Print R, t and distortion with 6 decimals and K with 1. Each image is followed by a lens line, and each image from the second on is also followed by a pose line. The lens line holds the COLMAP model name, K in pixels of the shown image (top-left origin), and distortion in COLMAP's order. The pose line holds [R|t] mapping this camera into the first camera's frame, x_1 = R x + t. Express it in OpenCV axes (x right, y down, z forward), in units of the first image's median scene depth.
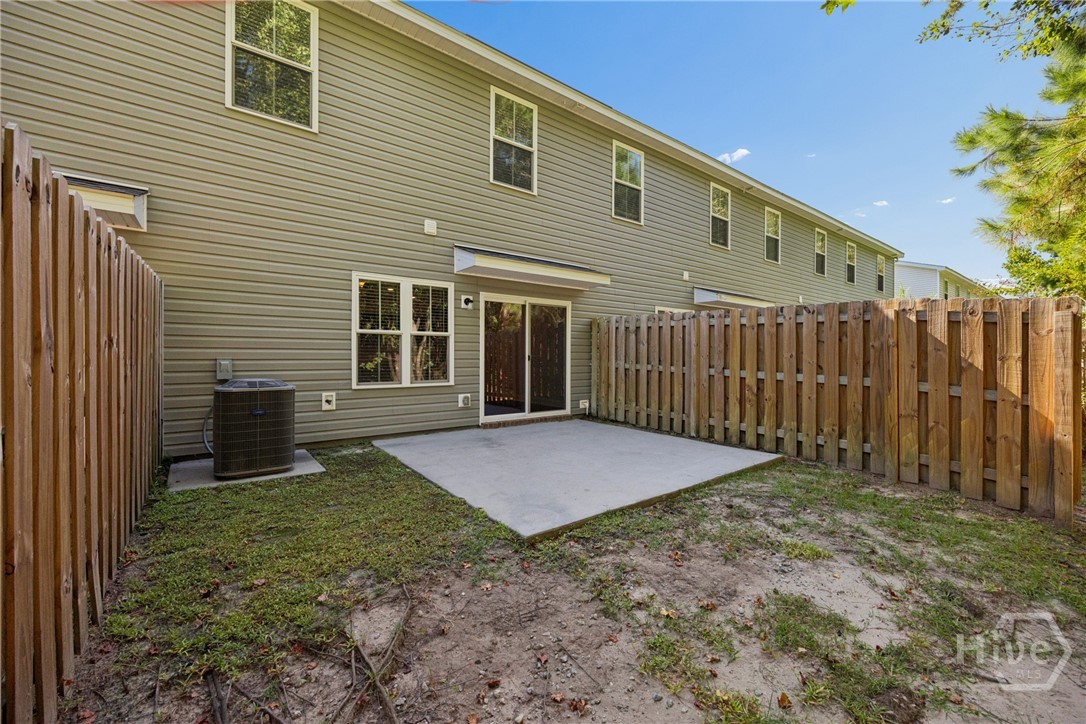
lens RADIAL K [[467.1, 0, 542.1], [0, 467.1, 361.5], [0, 0, 1]] dist [-0.002596, -0.000433]
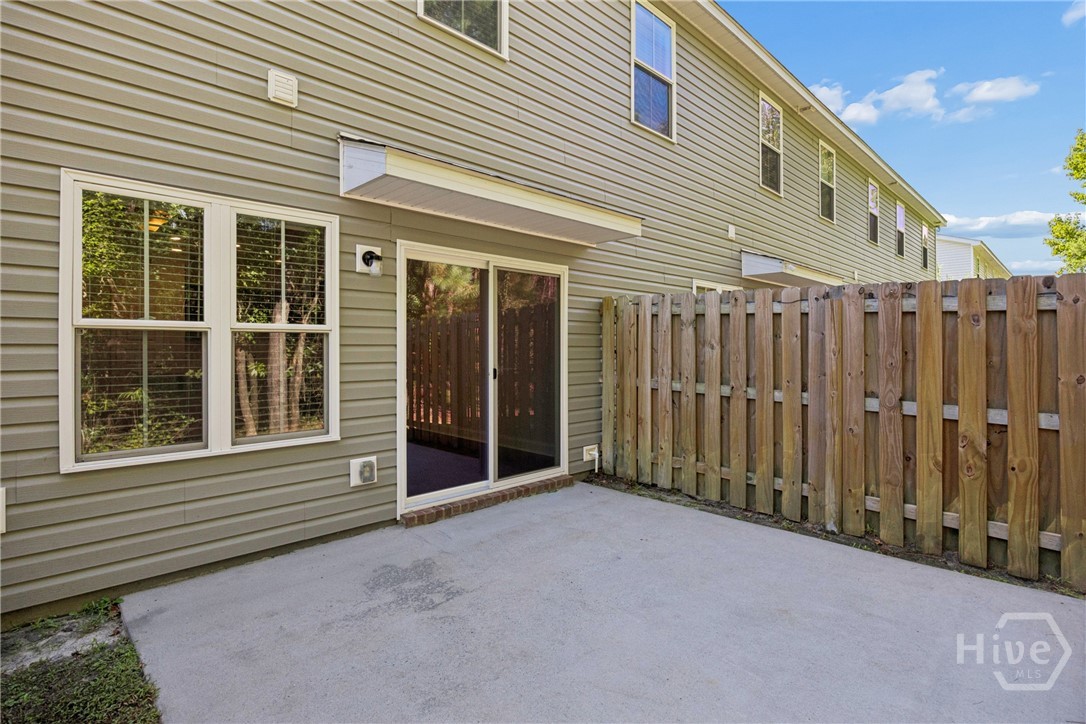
lens RADIAL K [[590.8, 0, 562.7], [0, 590.8, 352.1], [0, 0, 1]] dist [-0.021349, 0.002146]
pose [[0.988937, -0.004068, 0.148281, -0.054604], [0.004654, 0.999983, -0.003600, -0.030614], [-0.148264, 0.004250, 0.988939, 0.376853]]
